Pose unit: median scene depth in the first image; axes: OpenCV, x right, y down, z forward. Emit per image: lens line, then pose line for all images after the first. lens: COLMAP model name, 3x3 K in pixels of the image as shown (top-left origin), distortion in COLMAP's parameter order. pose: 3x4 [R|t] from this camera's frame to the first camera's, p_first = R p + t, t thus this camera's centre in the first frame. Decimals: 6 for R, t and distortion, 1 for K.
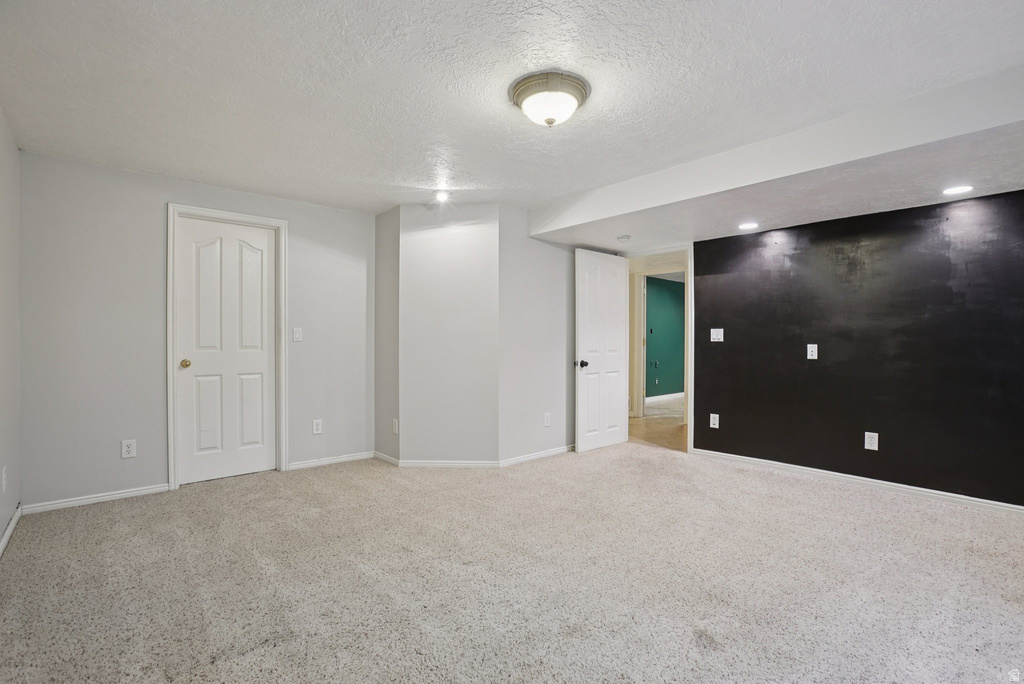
lens RADIAL K [[469.7, 0, 513.8], [0, 469.7, 347.1], [0, 0, 1]] dist [-0.027062, 0.001050]
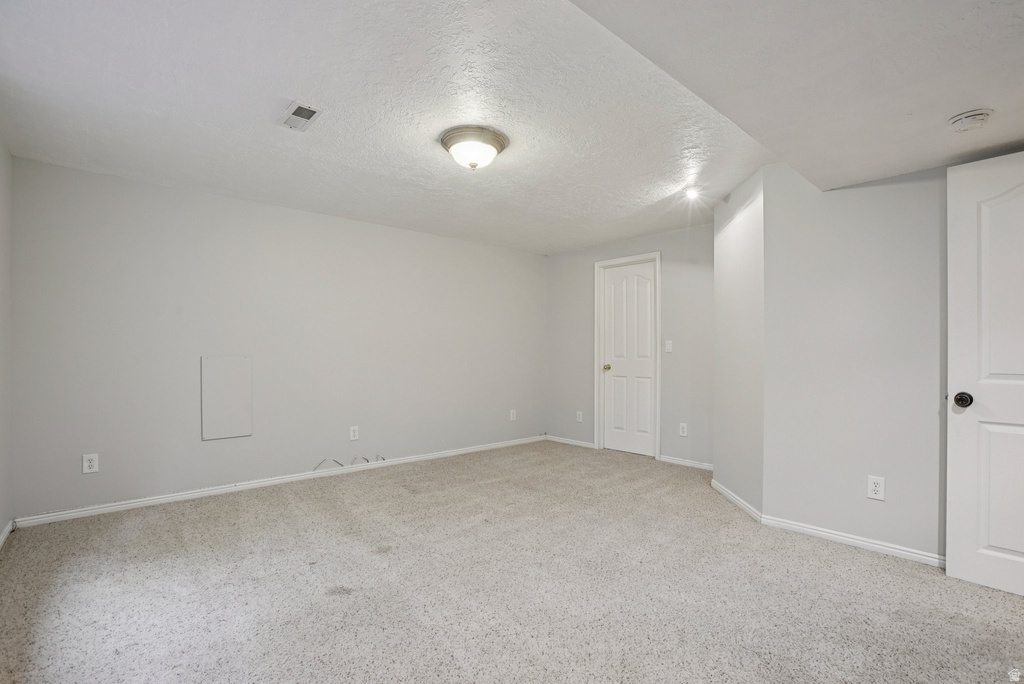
lens RADIAL K [[469.7, 0, 513.8], [0, 469.7, 347.1], [0, 0, 1]] dist [-0.027062, 0.001050]
pose [[0.011653, -0.010223, -0.999880, 0.800247], [-0.011588, 0.999879, -0.010358, -0.009772], [0.999865, 0.011707, 0.011533, 0.688307]]
